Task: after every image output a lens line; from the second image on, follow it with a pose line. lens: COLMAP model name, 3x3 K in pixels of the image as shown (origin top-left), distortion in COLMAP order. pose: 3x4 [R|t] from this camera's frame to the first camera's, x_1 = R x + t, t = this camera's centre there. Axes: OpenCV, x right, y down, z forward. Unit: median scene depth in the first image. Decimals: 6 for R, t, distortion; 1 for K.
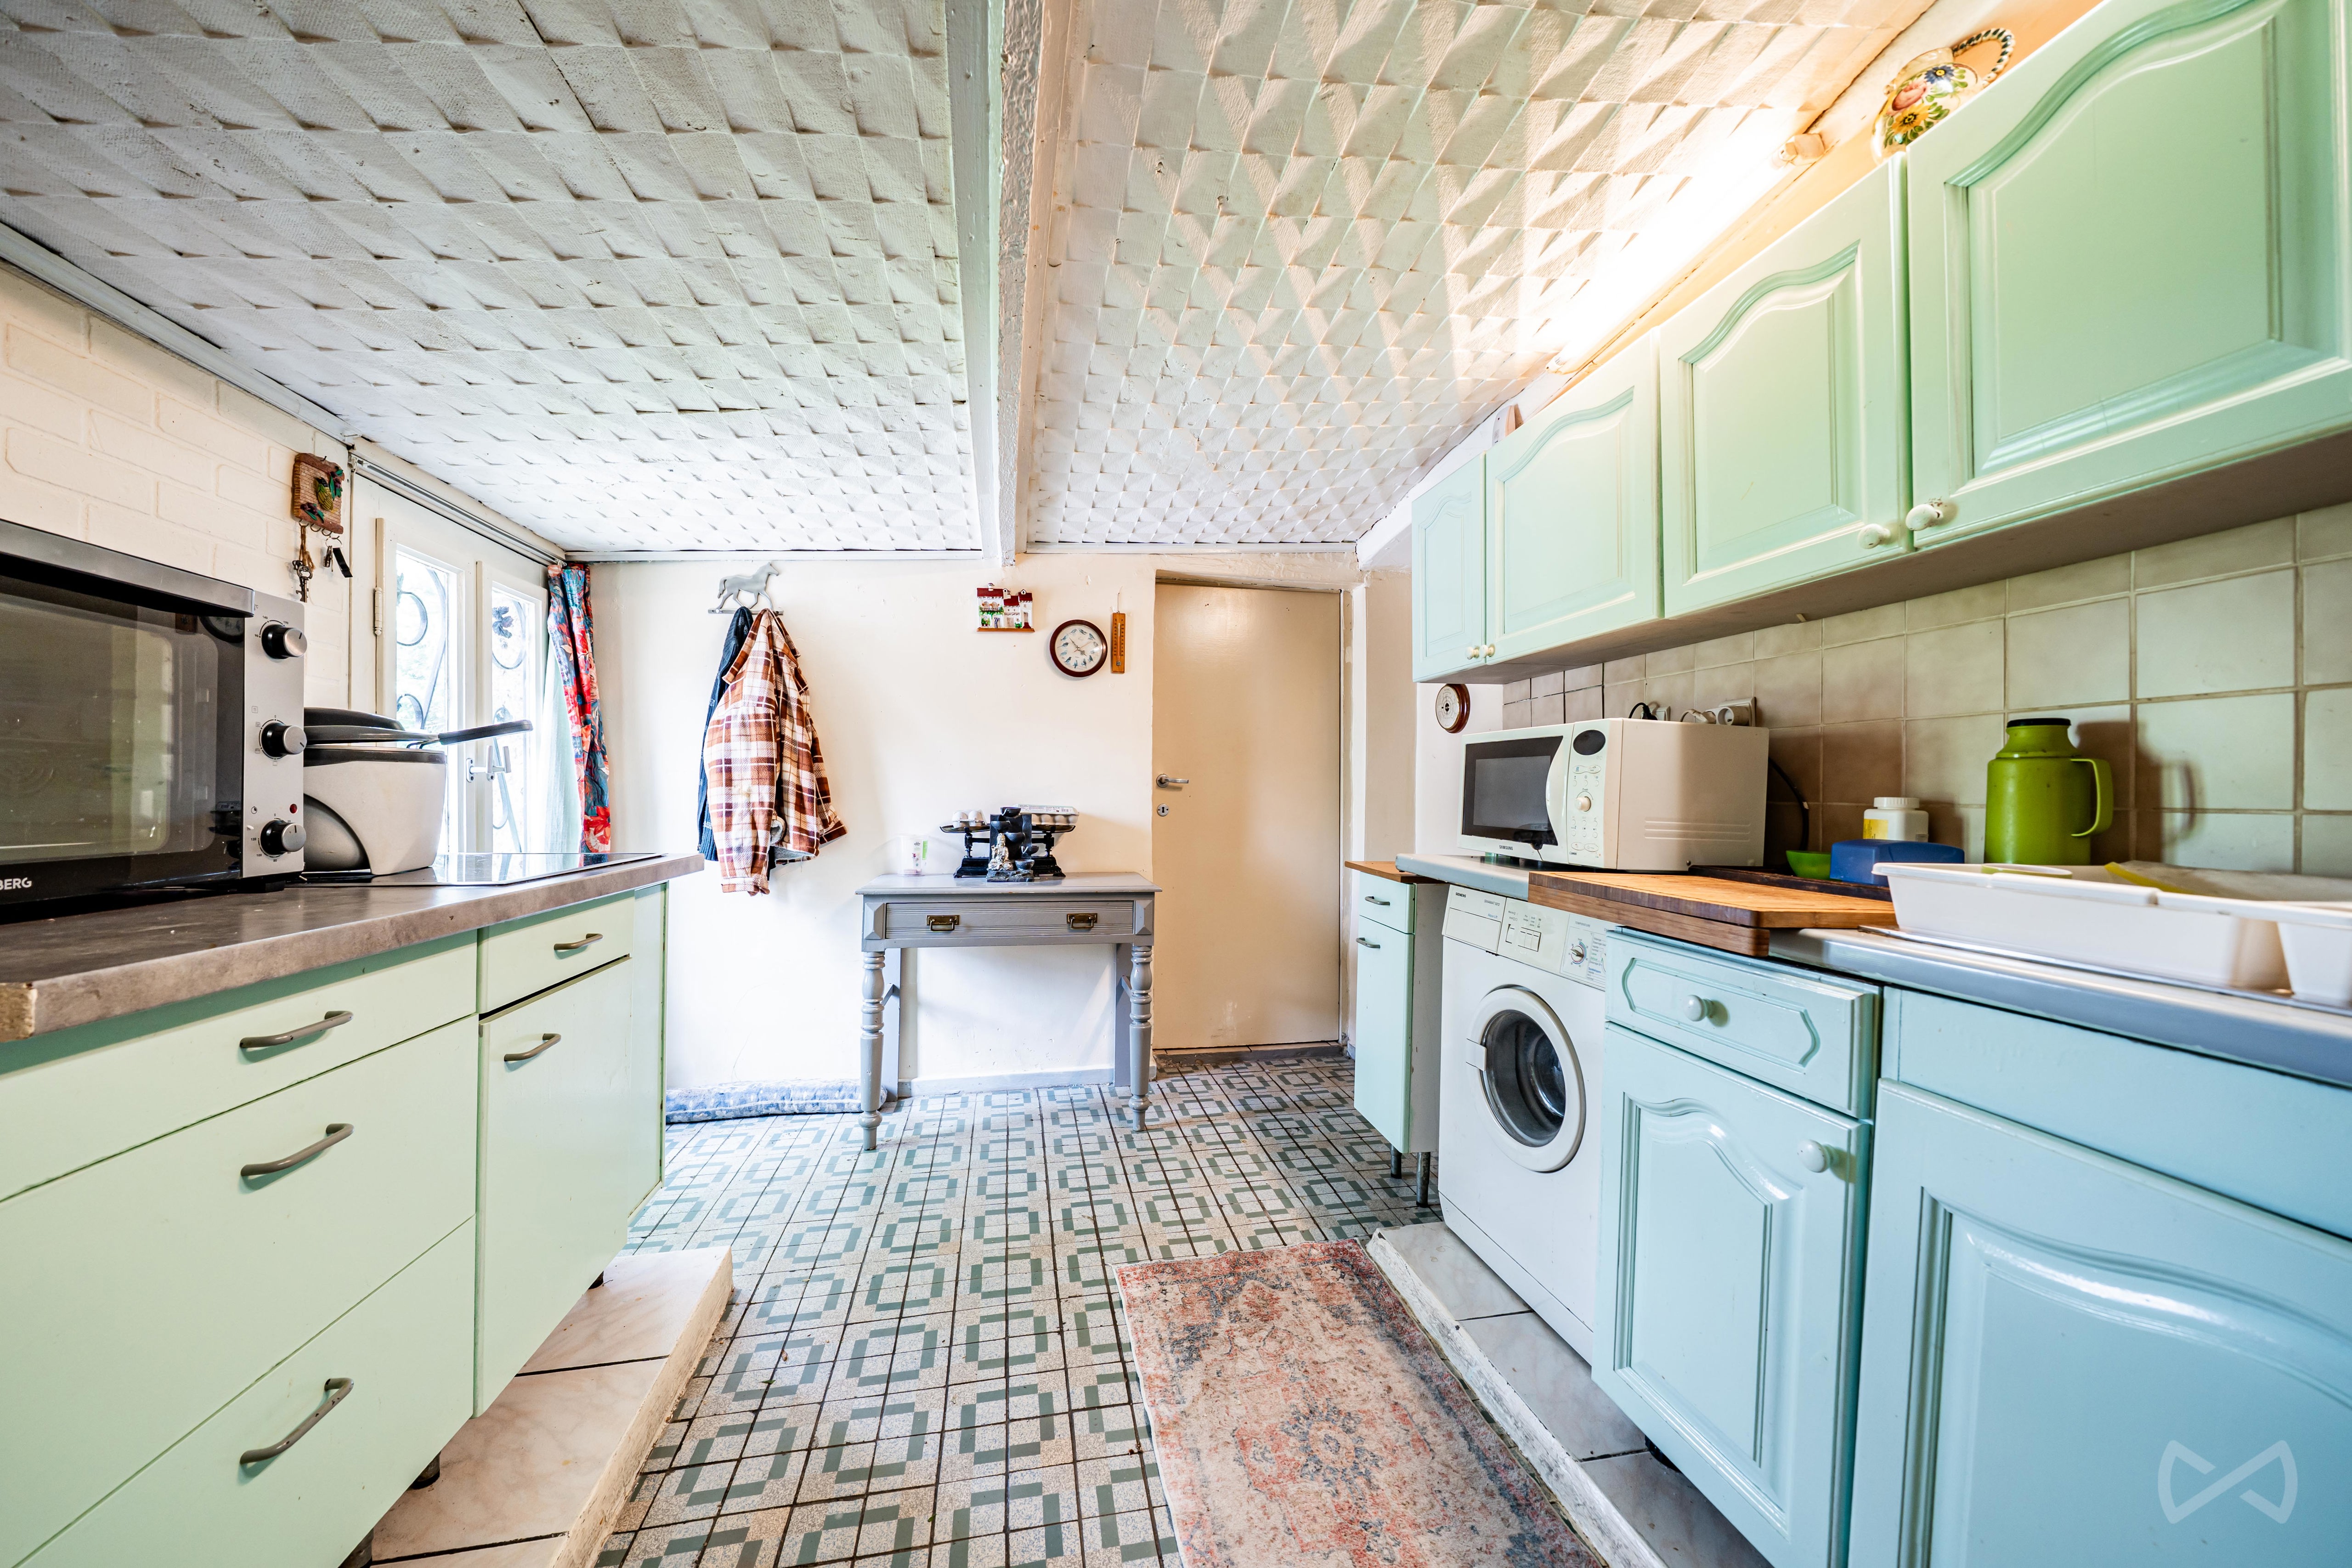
lens RADIAL K [[805.2, 0, 1172.4], [0, 805.2, 791.3], [0, 0, 1]] dist [-0.004800, 0.000167]
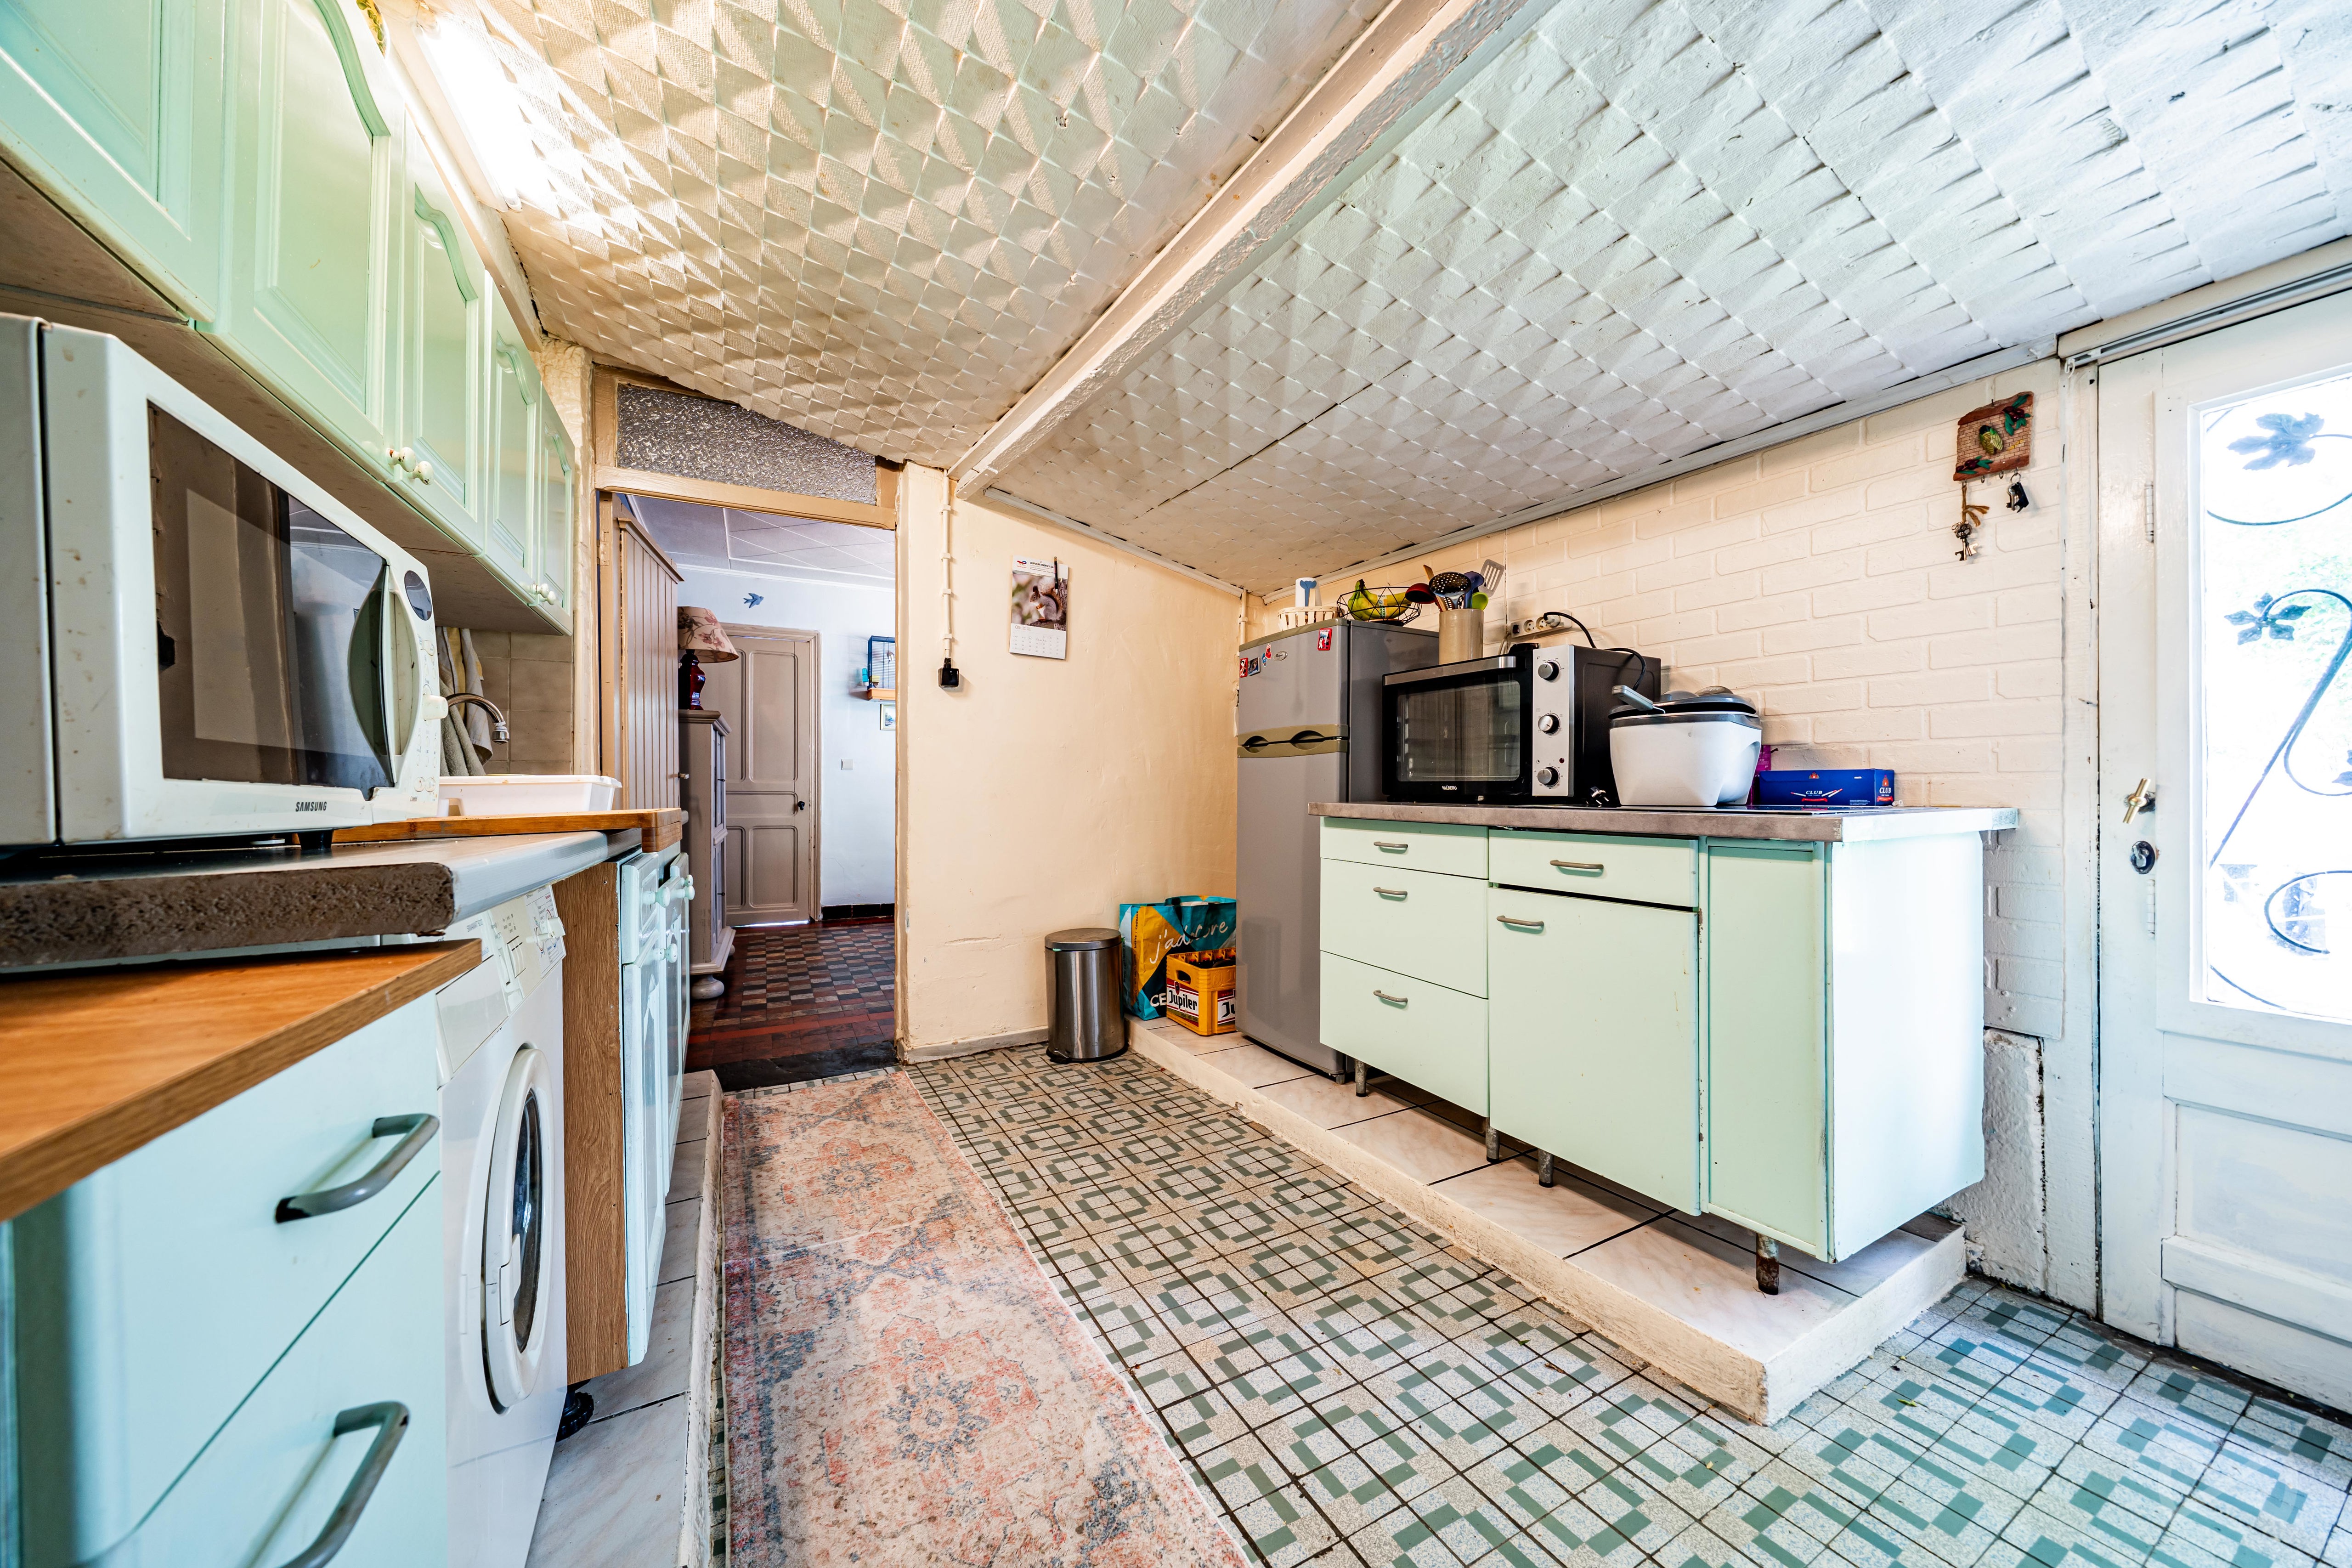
lens RADIAL K [[805.2, 0, 1168.8], [0, 805.2, 787.6], [0, 0, 1]] dist [-0.004800, 0.000167]
pose [[-0.955197, -0.008361, -0.295852, 0.202315], [-0.007743, 0.999965, -0.003261, 0.070398], [0.295868, -0.000824, -0.955228, 1.819840]]
